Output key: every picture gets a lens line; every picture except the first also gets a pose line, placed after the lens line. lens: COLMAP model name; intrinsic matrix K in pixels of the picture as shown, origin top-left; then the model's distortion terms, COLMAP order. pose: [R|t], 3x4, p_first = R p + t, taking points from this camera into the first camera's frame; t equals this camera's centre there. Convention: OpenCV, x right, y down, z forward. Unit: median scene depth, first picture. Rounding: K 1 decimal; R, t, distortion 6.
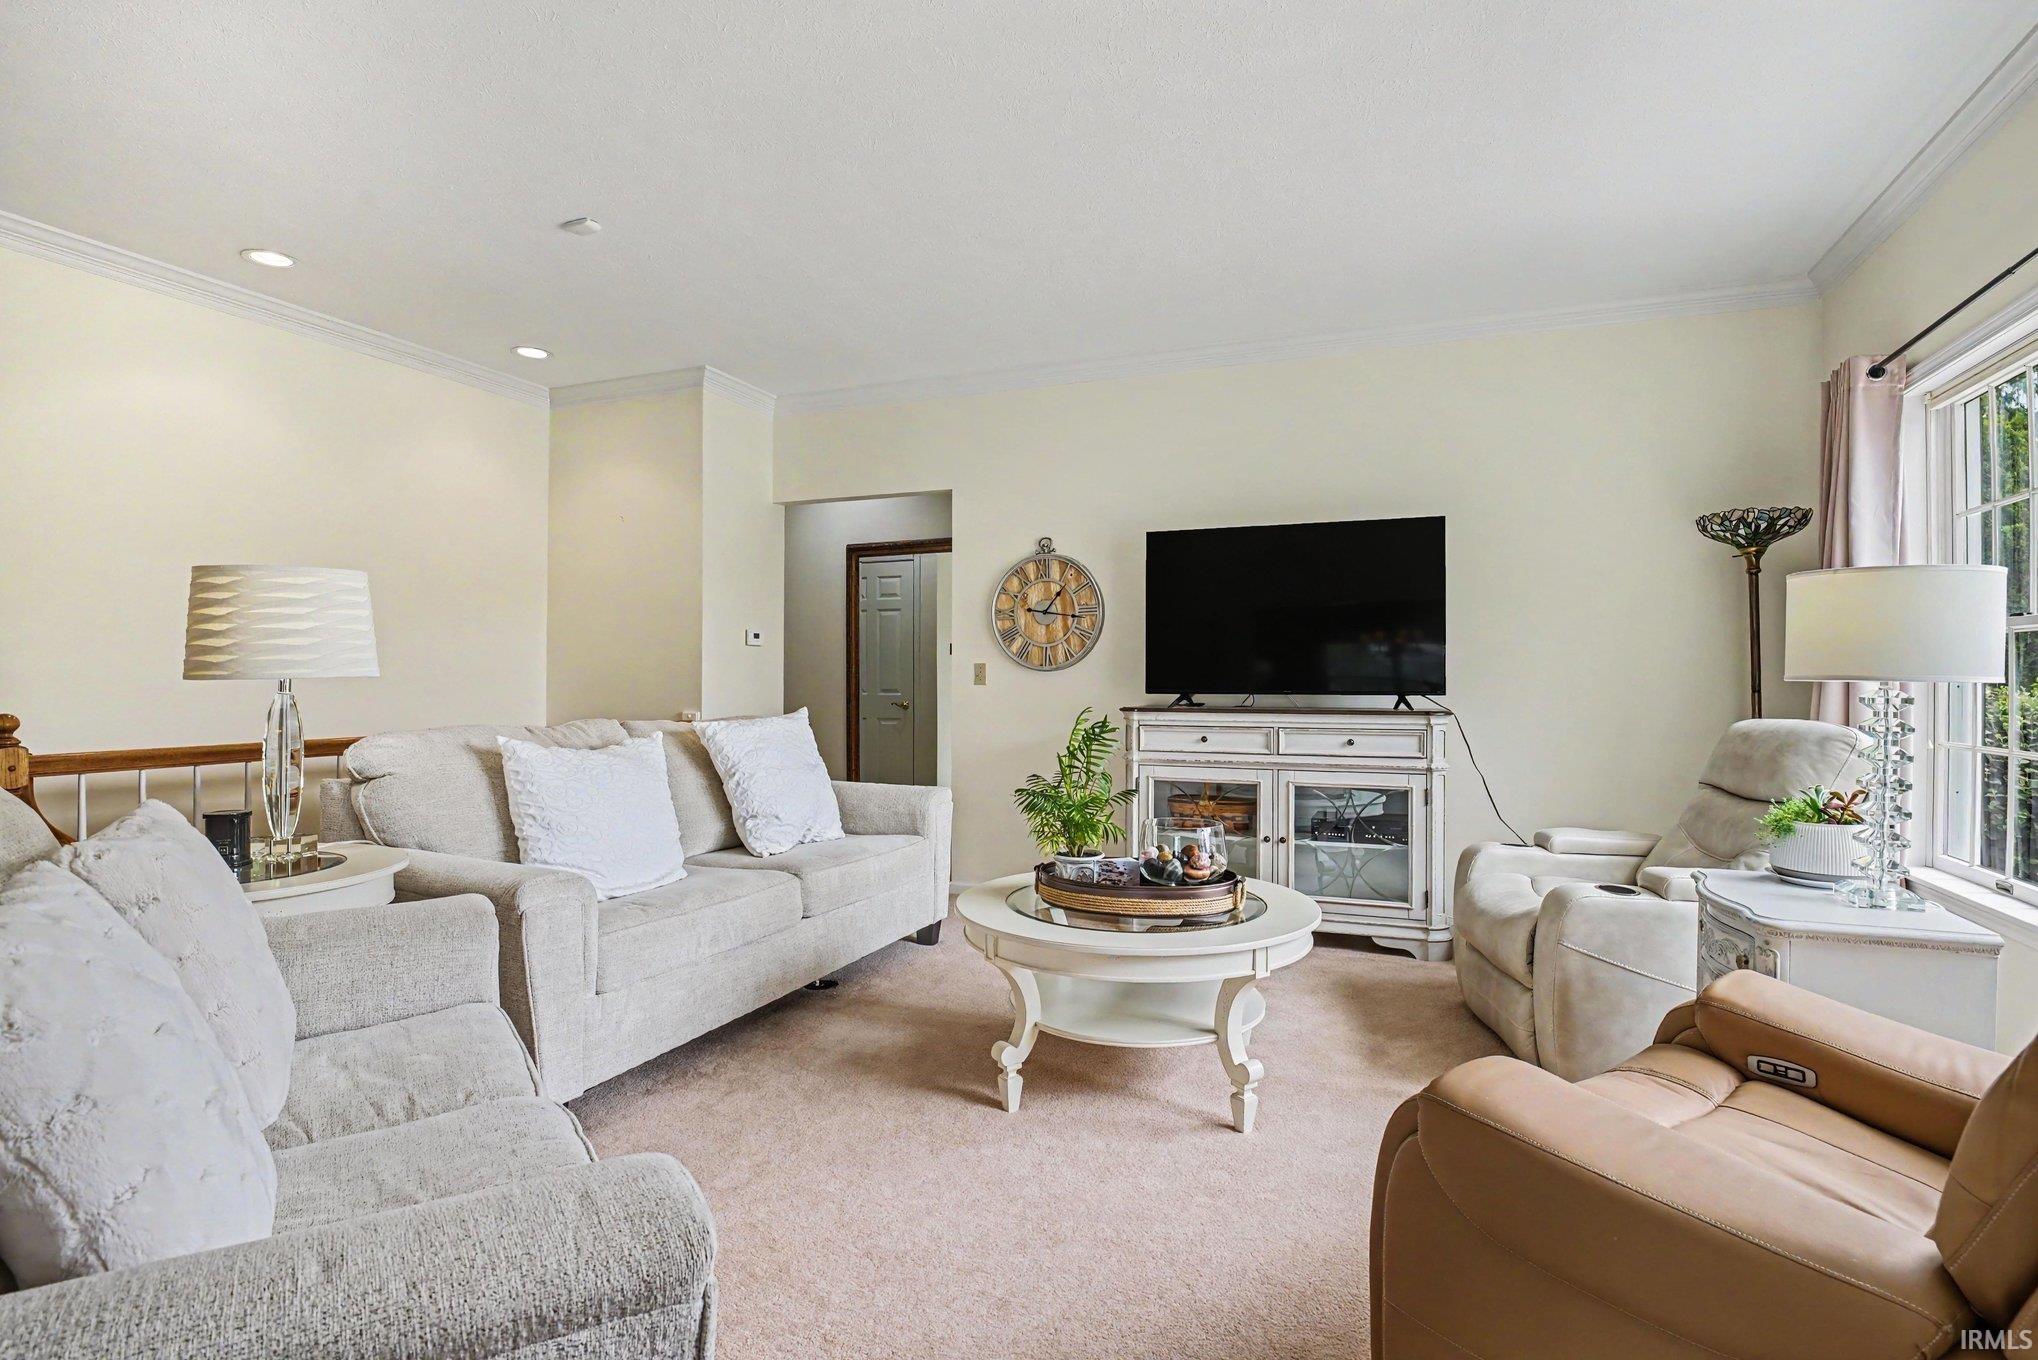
lens RADIAL K [[1015.5, 0, 1019.1], [0, 1015.5, 679.5], [0, 0, 1]] dist [-0.025704, -0.002890]
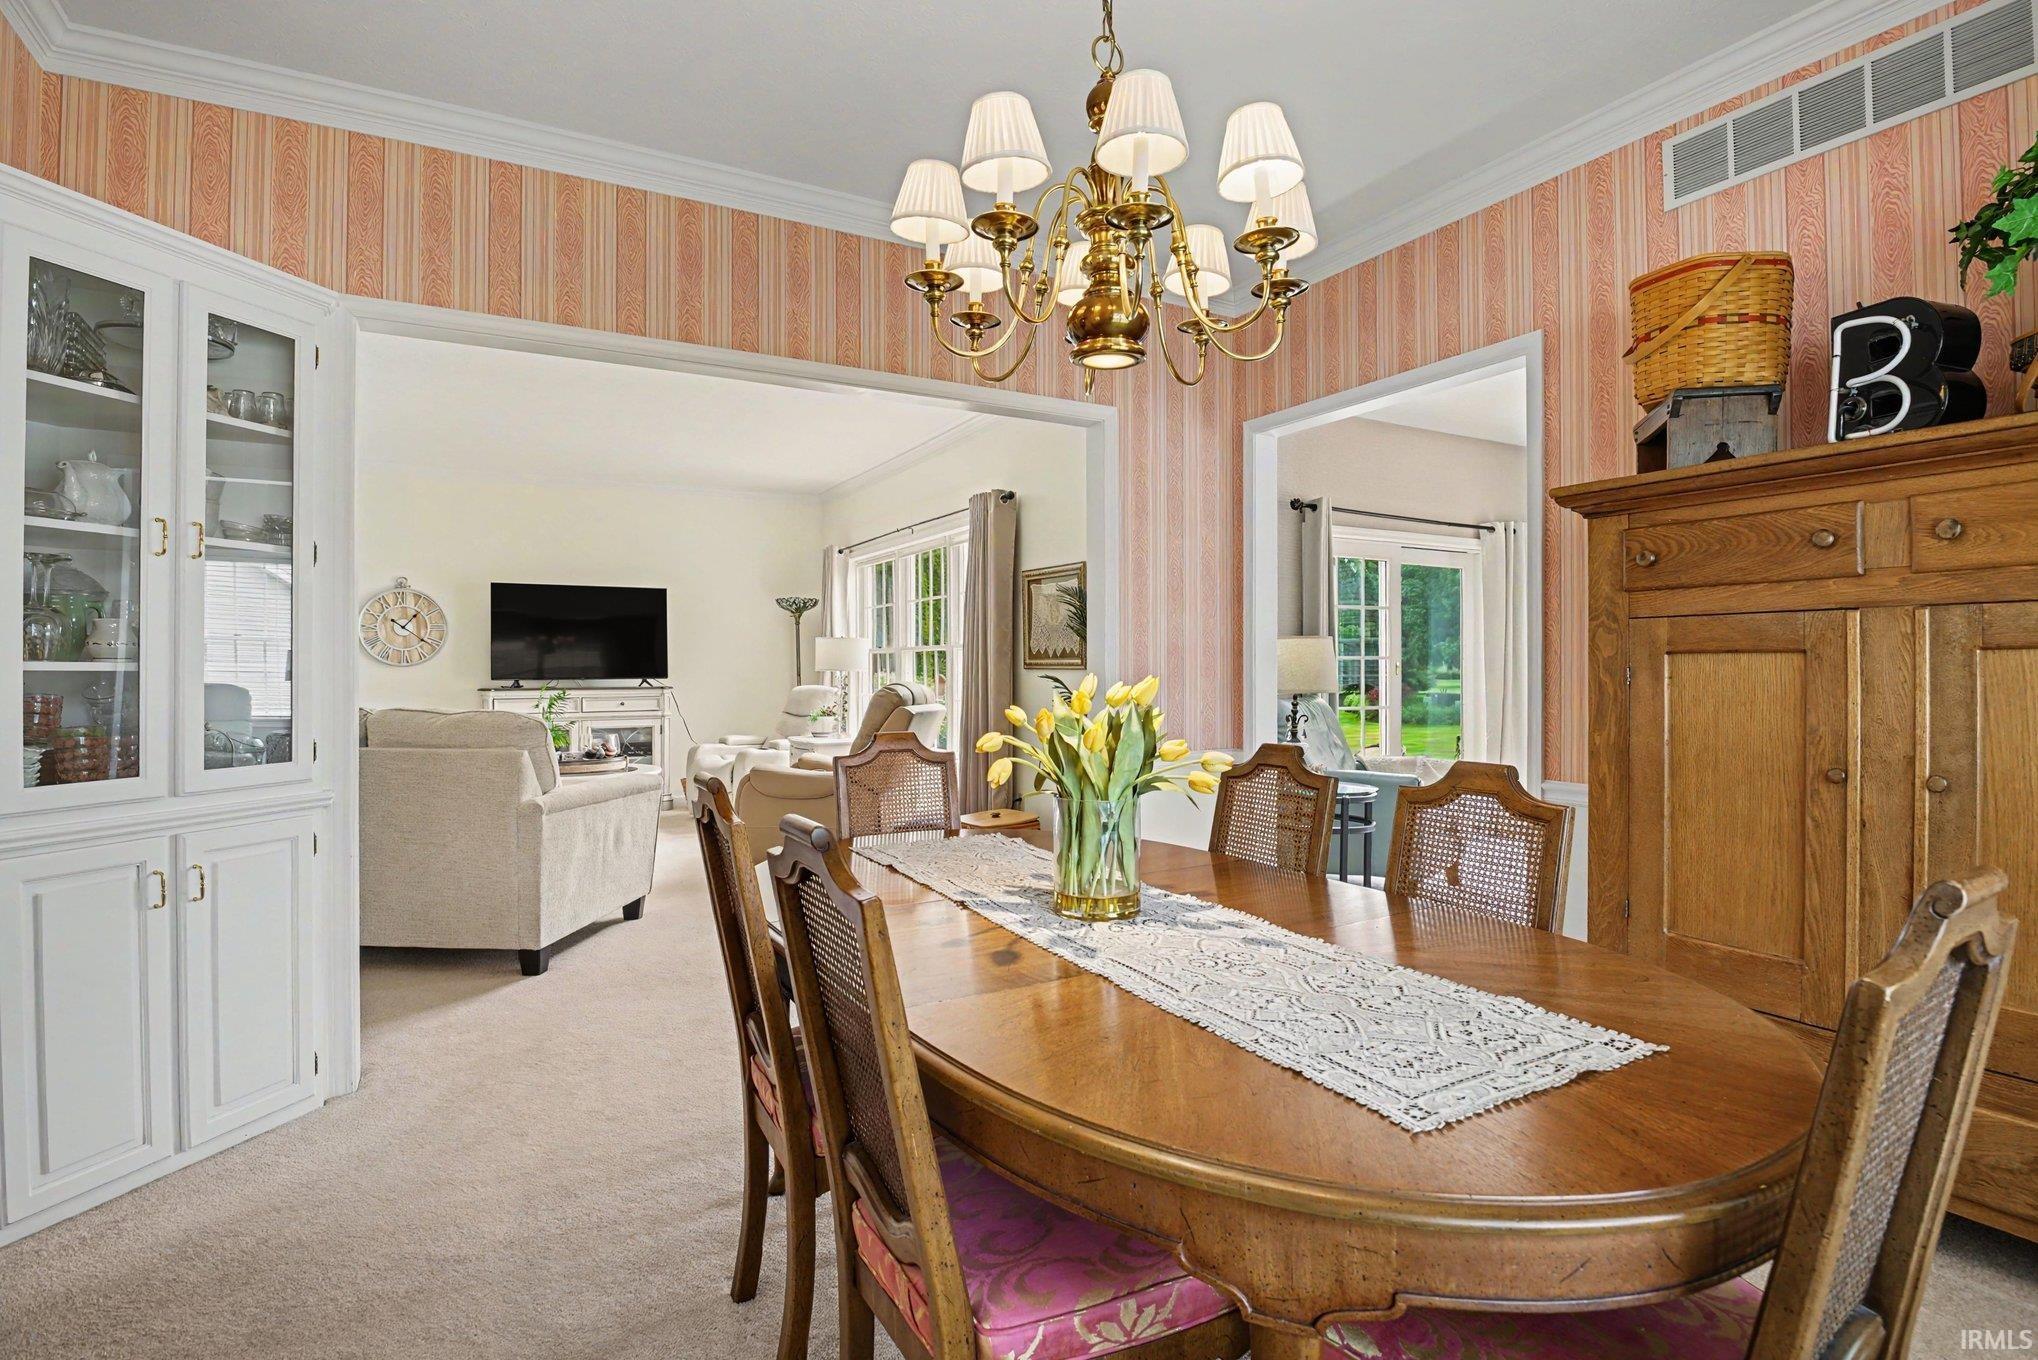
lens RADIAL K [[1015.5, 0, 1052.4], [0, 1015.5, 667.8], [0, 0, 1]] dist [-0.025704, -0.002890]
pose [[0.612471, -0.004100, 0.790483, -0.774862], [0.005414, 0.999985, 0.000991, -0.004169], [-0.790475, 0.003672, 0.612484, -0.921527]]
